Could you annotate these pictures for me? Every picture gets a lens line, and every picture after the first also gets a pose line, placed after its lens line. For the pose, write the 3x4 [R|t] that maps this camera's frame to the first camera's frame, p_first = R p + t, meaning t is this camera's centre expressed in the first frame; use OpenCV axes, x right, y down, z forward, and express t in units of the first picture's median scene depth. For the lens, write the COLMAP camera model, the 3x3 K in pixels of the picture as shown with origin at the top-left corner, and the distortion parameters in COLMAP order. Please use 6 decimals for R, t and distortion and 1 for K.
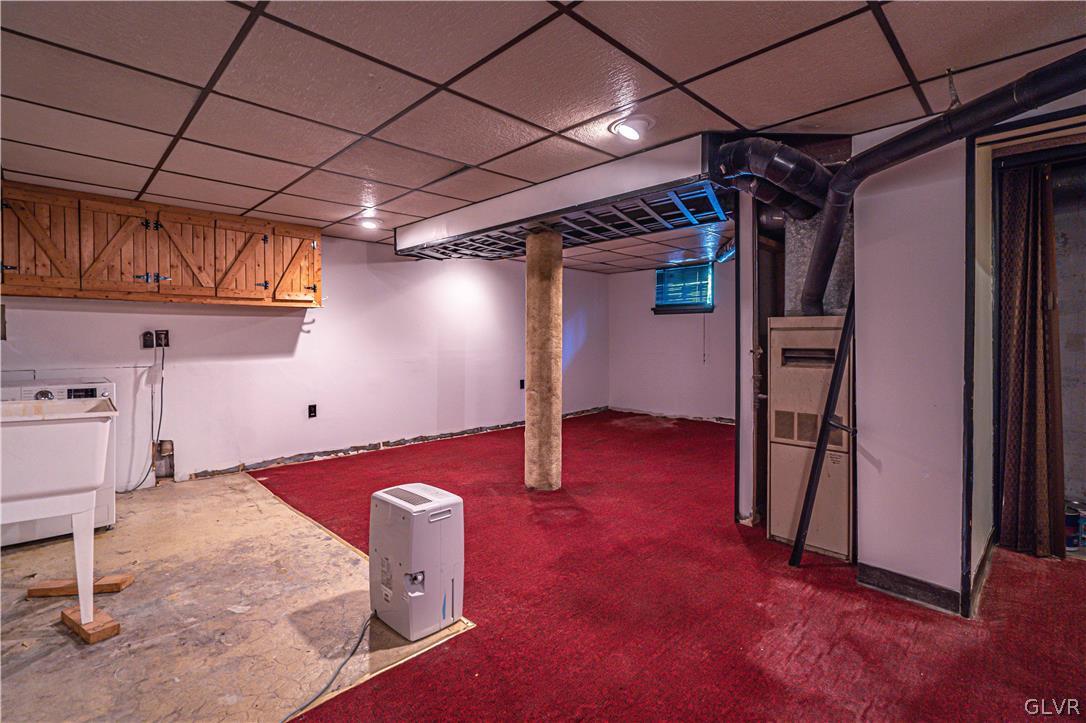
lens RADIAL K [[507.5, 0, 551.9], [0, 507.5, 340.3], [0, 0, 1]] dist [-0.012542, 0.005882]
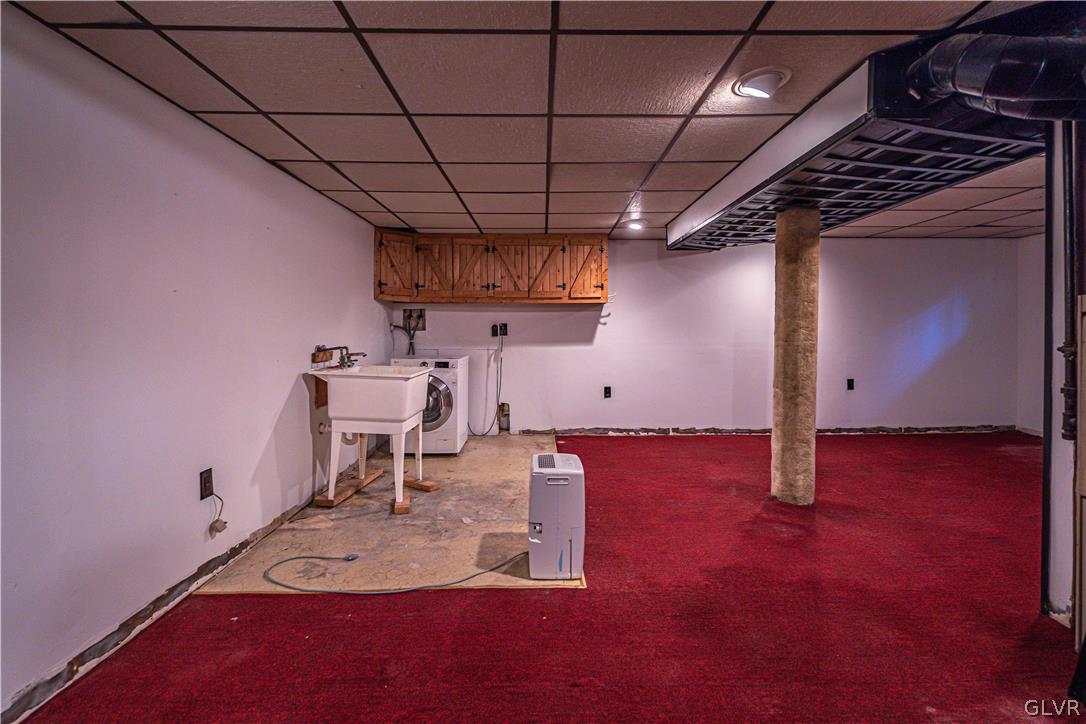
lens RADIAL K [[516.3, 0, 545.8], [0, 516.3, 331.2], [0, 0, 1]] dist [0.000209, 0.000693]
pose [[0.713907, 0.002159, -0.700237, 0.324699], [-0.003130, 0.999995, -0.000108, 0.000925], [0.700234, 0.002269, 0.713910, 0.071672]]
